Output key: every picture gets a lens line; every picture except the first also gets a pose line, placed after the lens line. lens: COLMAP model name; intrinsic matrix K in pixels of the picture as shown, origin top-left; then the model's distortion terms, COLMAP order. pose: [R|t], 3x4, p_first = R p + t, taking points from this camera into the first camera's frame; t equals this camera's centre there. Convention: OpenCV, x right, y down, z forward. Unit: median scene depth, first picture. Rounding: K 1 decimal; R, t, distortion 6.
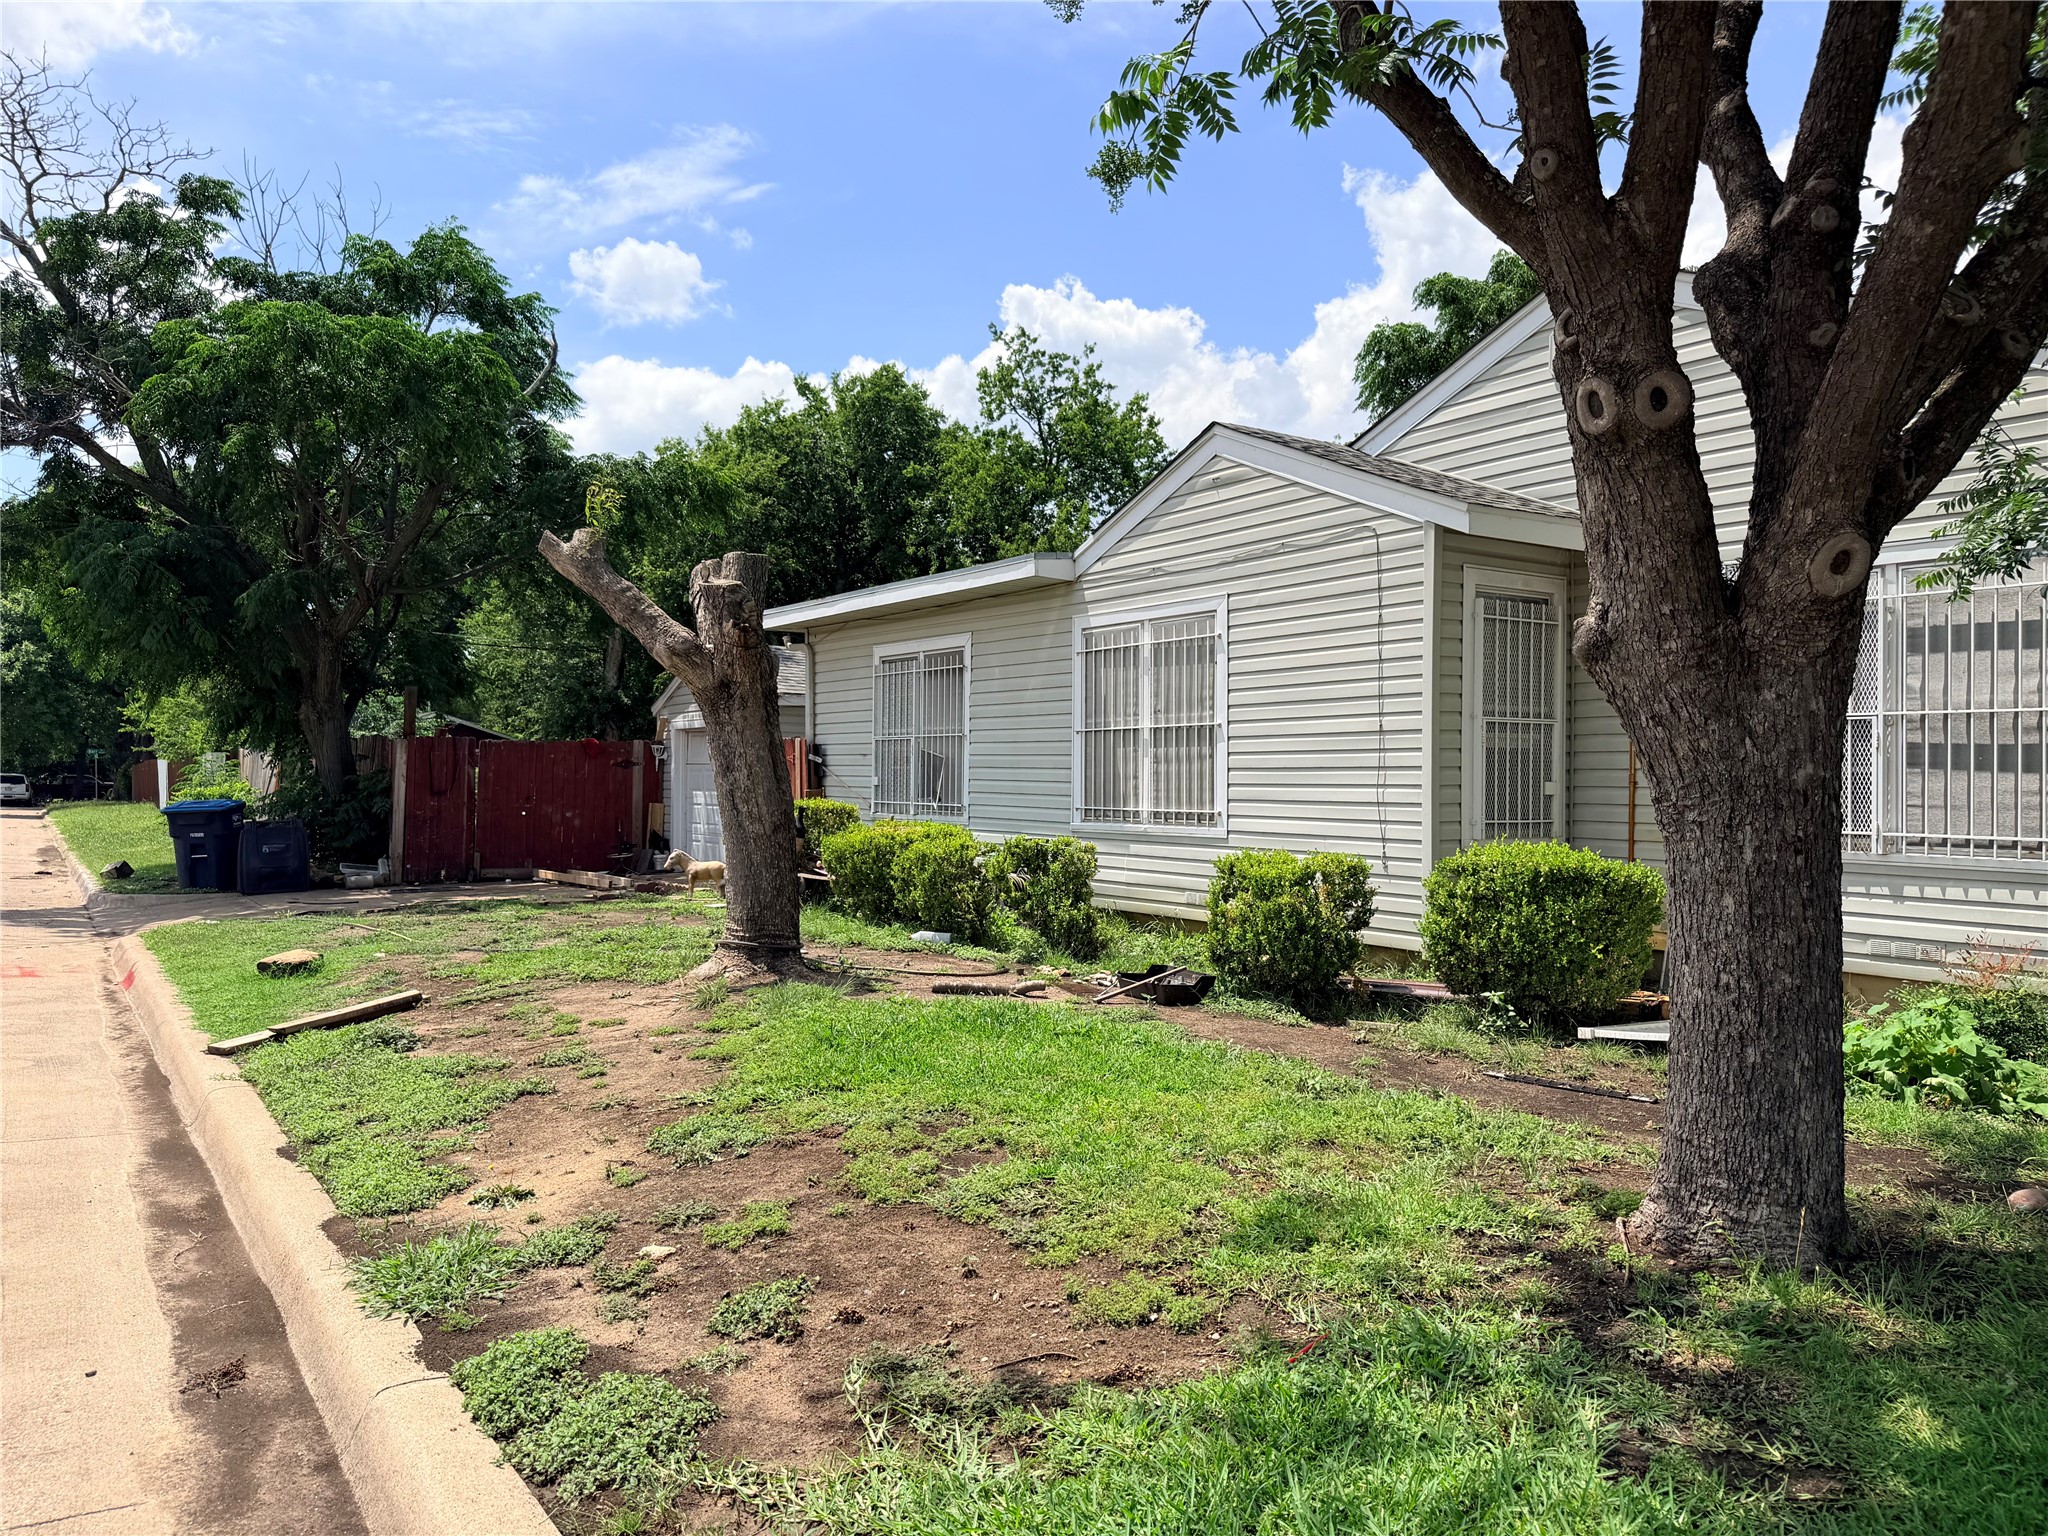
lens RADIAL K [[1447.8, 0, 1035.7], [0, 1447.8, 781.5], [0, 0, 1]] dist [0.060042, -0.074294]
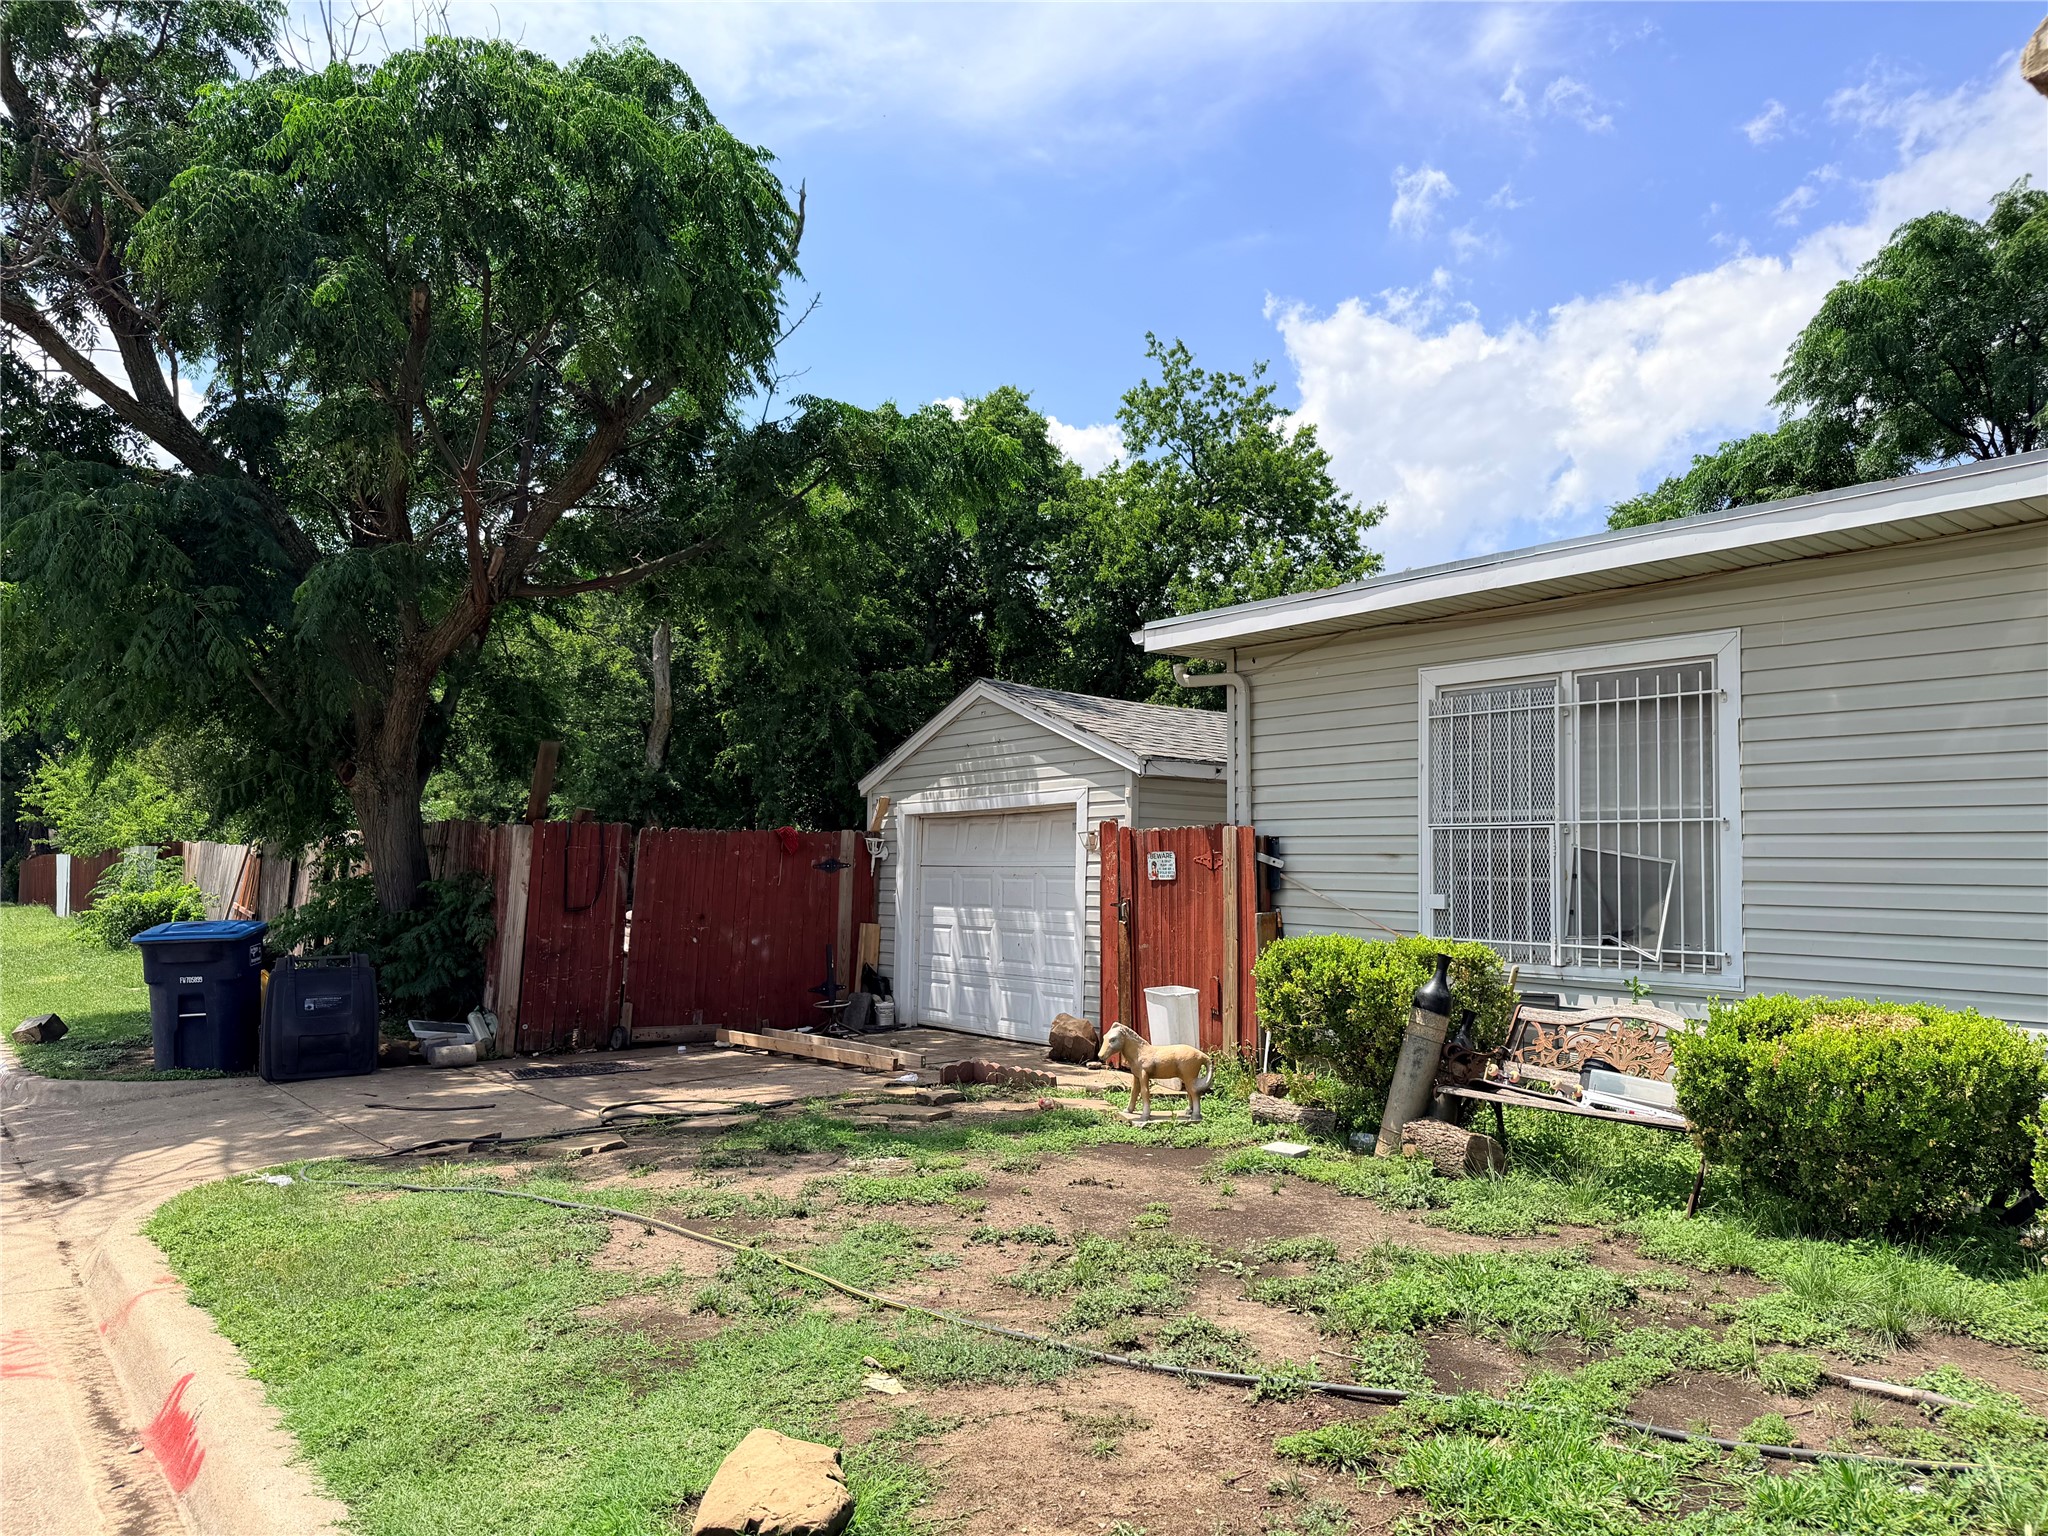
lens RADIAL K [[1447.8, 0, 1029.3], [0, 1447.8, 772.8], [0, 0, 1]] dist [0.060042, -0.074294]
pose [[0.998458, 0.011045, 0.054396, -0.225925], [-0.006892, 0.997088, -0.075946, -0.004576], [-0.055076, 0.075454, 0.995627, 0.322568]]
